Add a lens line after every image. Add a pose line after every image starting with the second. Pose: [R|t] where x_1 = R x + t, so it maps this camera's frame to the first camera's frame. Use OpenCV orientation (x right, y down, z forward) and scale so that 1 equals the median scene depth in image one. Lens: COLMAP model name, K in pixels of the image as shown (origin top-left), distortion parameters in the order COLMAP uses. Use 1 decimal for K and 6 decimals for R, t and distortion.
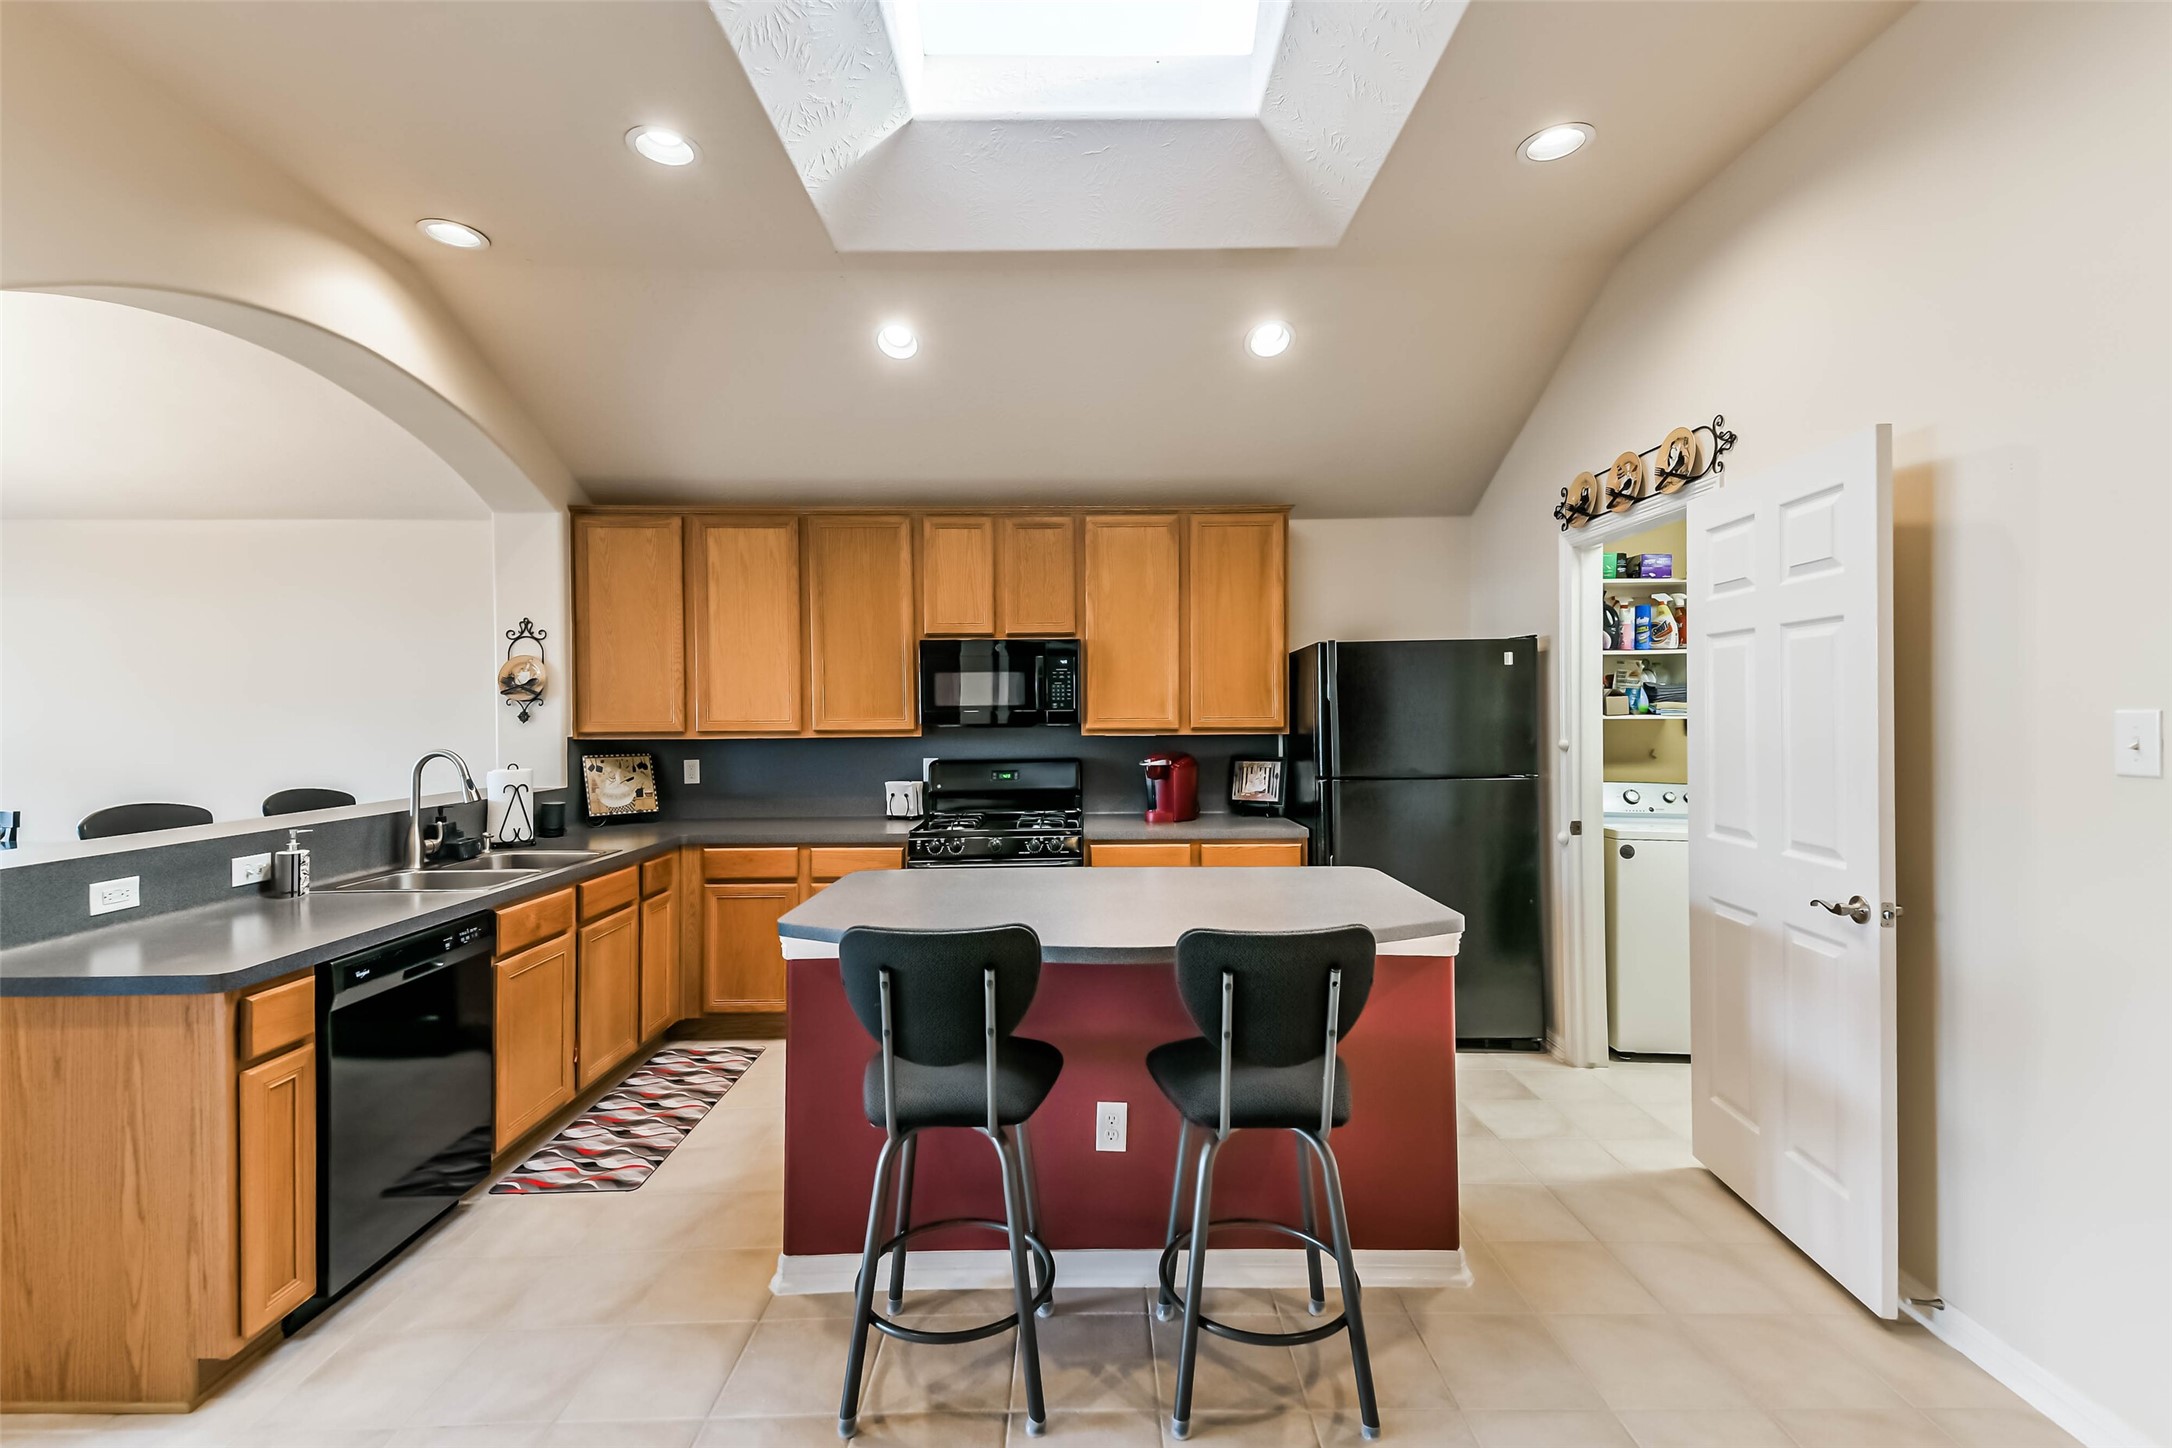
lens RADIAL K [[945.3, 0, 1085.8], [0, 945.3, 715.6], [0, 0, 1]] dist [0.083840, -0.039549]
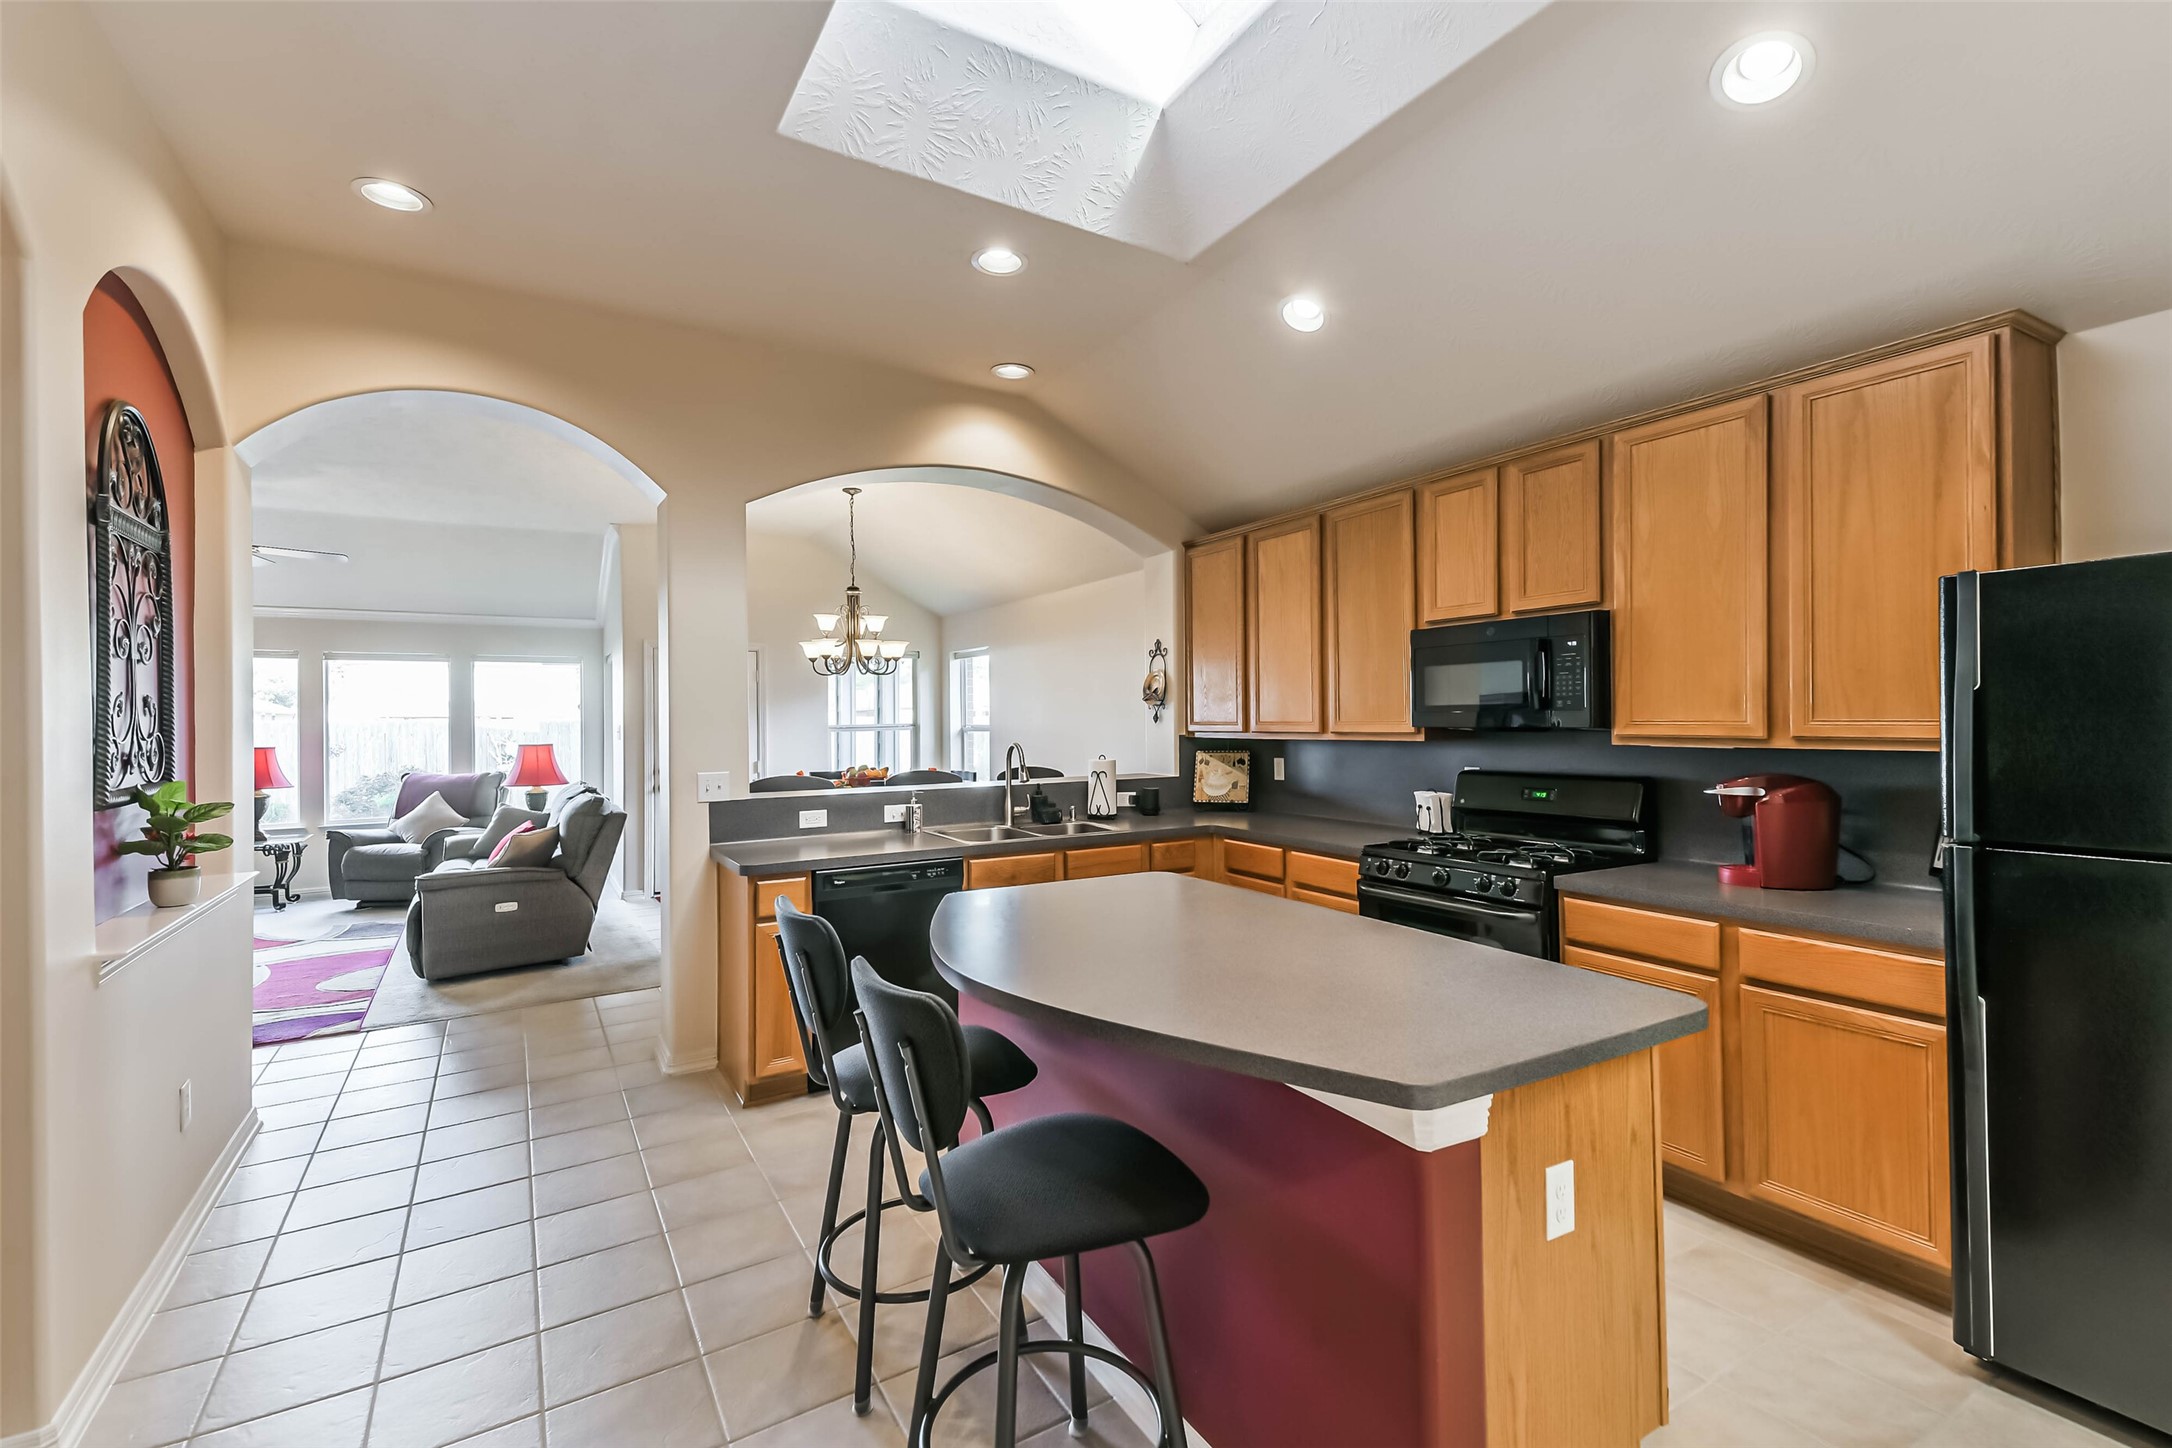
lens RADIAL K [[945.3, 0, 1085.8], [0, 945.3, 715.6], [0, 0, 1]] dist [0.083840, -0.039549]
pose [[0.510287, -0.001287, -0.860003, 0.419932], [0.005275, 0.999985, 0.001634, -0.004373], [0.859988, -0.005370, 0.510286, 0.292033]]
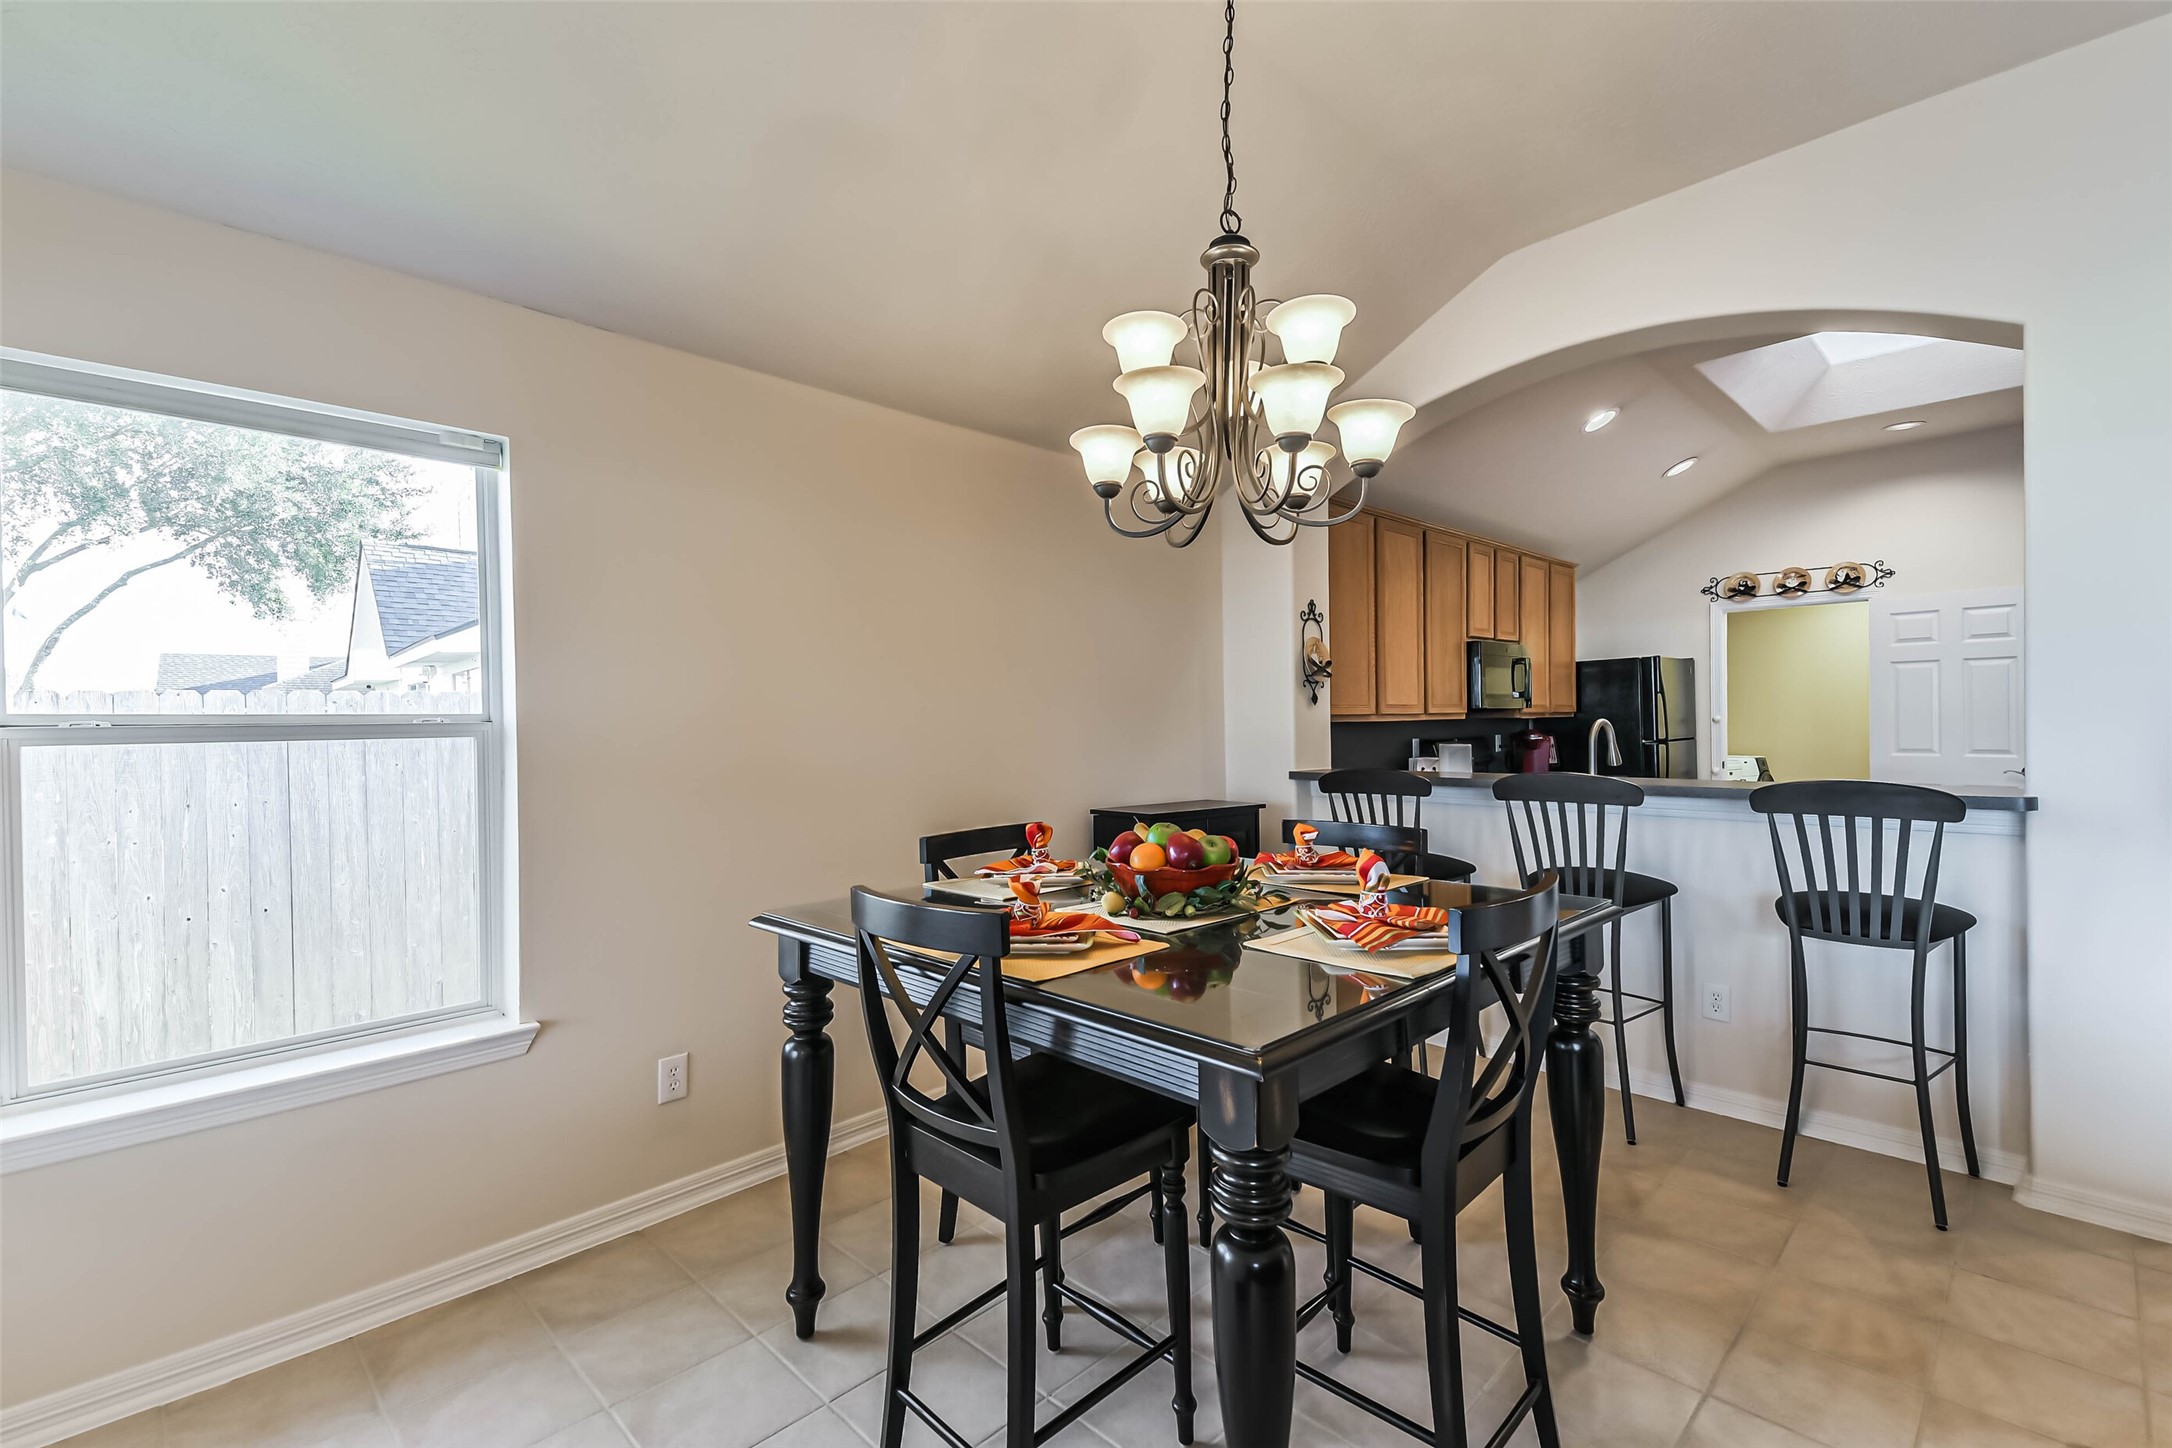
lens RADIAL K [[945.3, 0, 1085.8], [0, 945.3, 715.6], [0, 0, 1]] dist [0.083840, -0.039549]
pose [[0.708037, -0.000693, 0.706175, -1.413082], [0.012166, 0.999863, -0.011216, 0.025681], [-0.706070, 0.016533, 0.707949, 0.469159]]
